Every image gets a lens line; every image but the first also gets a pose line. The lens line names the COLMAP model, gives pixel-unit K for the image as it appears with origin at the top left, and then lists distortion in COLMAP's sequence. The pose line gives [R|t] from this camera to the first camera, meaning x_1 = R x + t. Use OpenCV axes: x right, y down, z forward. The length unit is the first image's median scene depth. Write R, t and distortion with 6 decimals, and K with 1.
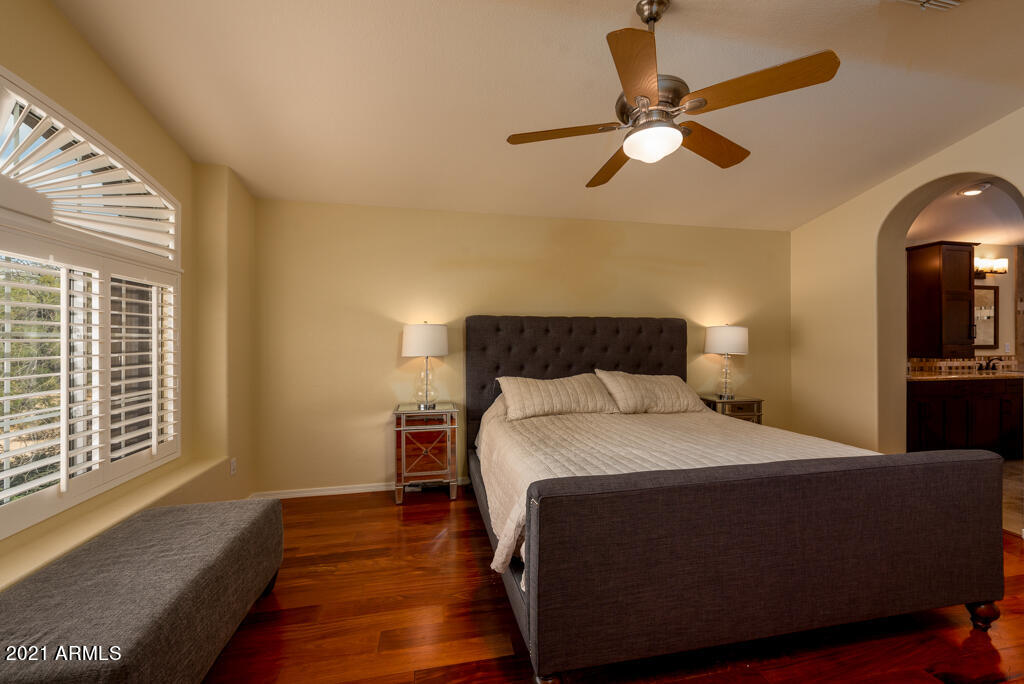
lens RADIAL K [[418.3, 0, 512.0], [0, 418.3, 342.0], [0, 0, 1]] dist [0.000220, -0.000008]
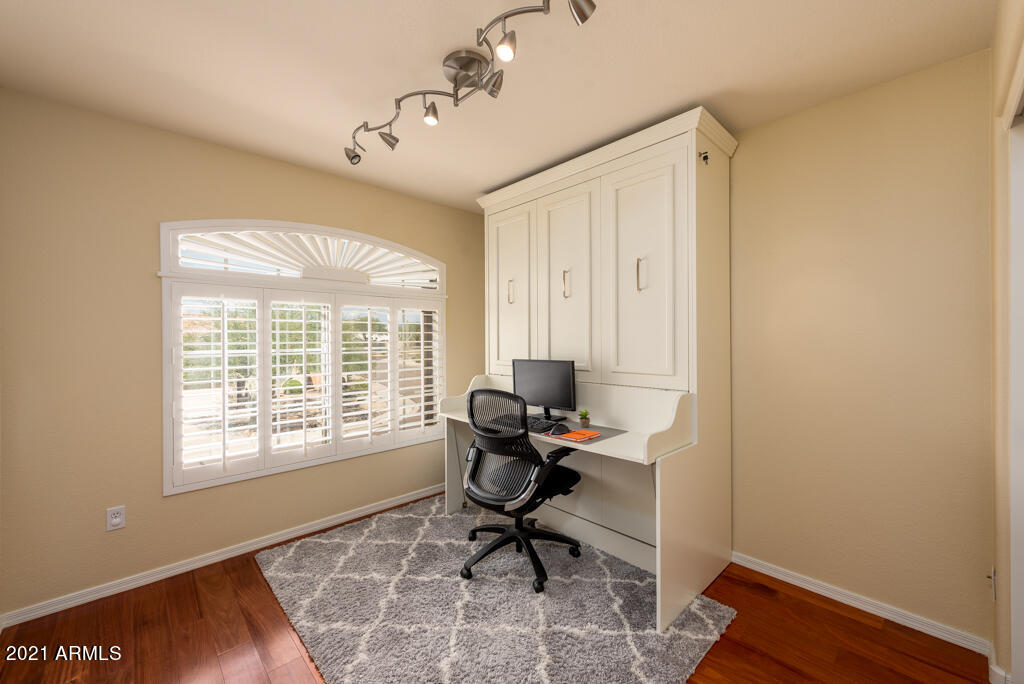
lens RADIAL K [[400.4, 0, 512.0], [0, 400.4, 342.0], [0, 0, 1]] dist [0.000630, 0.000074]
pose [[-0.048401, -0.002391, -0.998825, 0.531090], [0.005167, 0.999983, -0.002644, -0.032885], [0.998815, -0.005289, -0.048388, 1.566615]]
